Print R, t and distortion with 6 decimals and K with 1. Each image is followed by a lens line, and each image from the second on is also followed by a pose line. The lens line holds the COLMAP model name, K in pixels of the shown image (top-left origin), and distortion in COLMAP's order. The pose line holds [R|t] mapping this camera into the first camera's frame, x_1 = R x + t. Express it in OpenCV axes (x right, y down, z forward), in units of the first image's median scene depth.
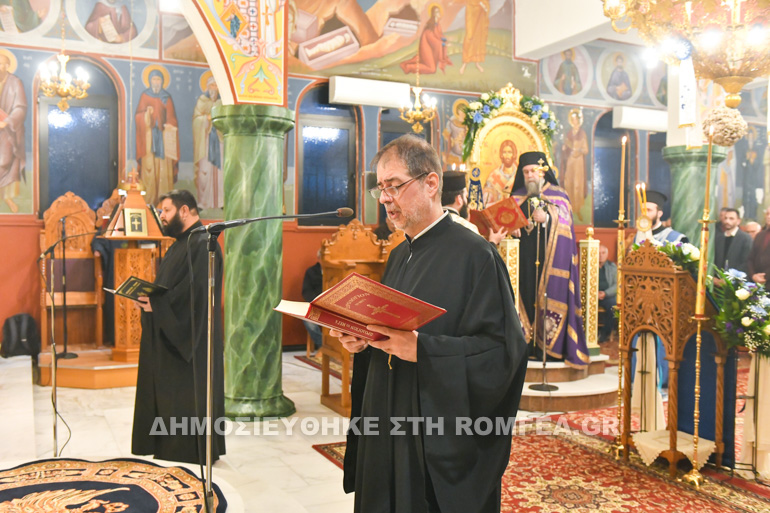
lens RADIAL K [[743.9, 0, 384.6], [0, 743.9, 259.8], [0, 0, 1]] dist [-0.027074, 0.000000]
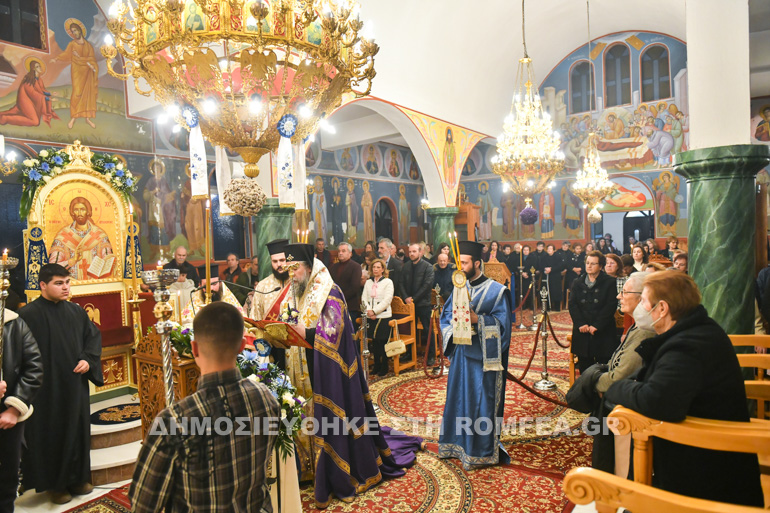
lens RADIAL K [[519.9, 0, 386.5], [0, 519.9, 258.1], [0, 0, 1]] dist [-0.012288, -0.003304]
pose [[0.875119, -0.058388, 0.480372, 0.161299], [0.061668, 0.998056, 0.008968, -0.051766], [-0.479962, 0.021776, 0.877019, 0.165777]]
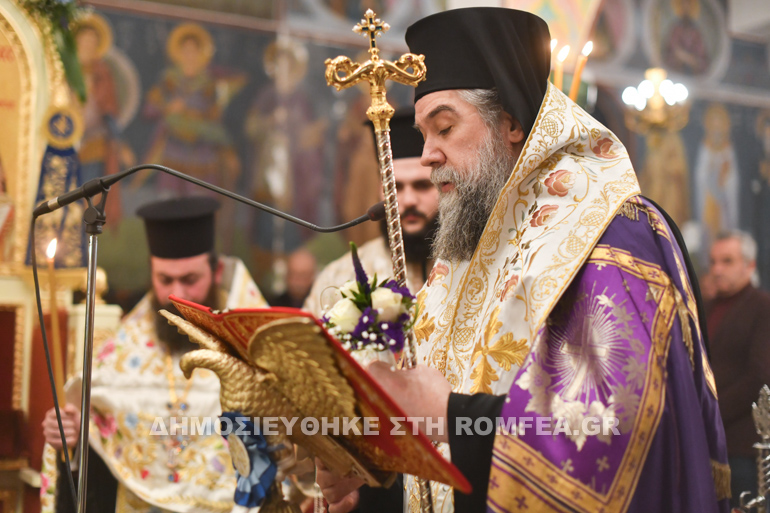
lens RADIAL K [[1154.5, 0, 375.5], [0, 1154.5, 232.4], [0, 0, 1]] dist [0.142523, 0.000000]
pose [[0.997687, 0.010532, 0.067159, 0.278353], [-0.001761, 0.991598, -0.129344, 0.003620], [-0.067957, 0.128927, 0.989323, 0.385453]]
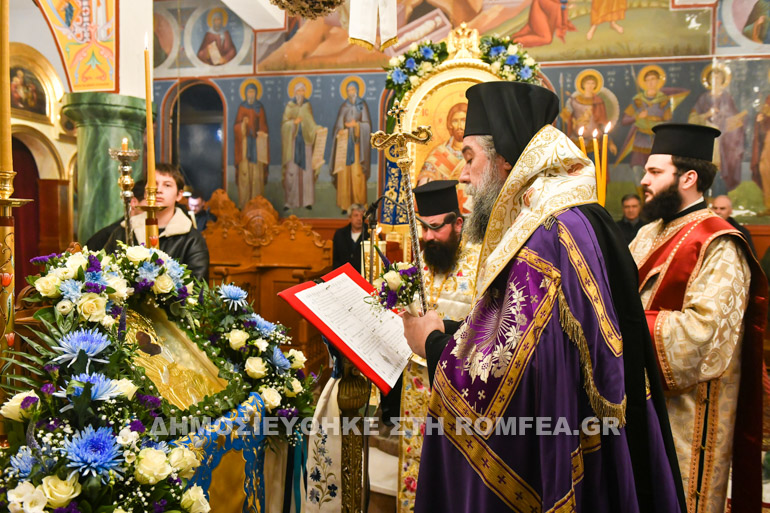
lens RADIAL K [[578.3, 0, 383.6], [0, 578.3, 254.4], [0, 0, 1]] dist [-0.035704, 0.004771]
pose [[0.787167, 0.033910, -0.615807, 0.387861], [-0.033307, 0.999368, 0.012457, -0.017653], [0.615840, 0.010705, 0.787798, 0.444988]]
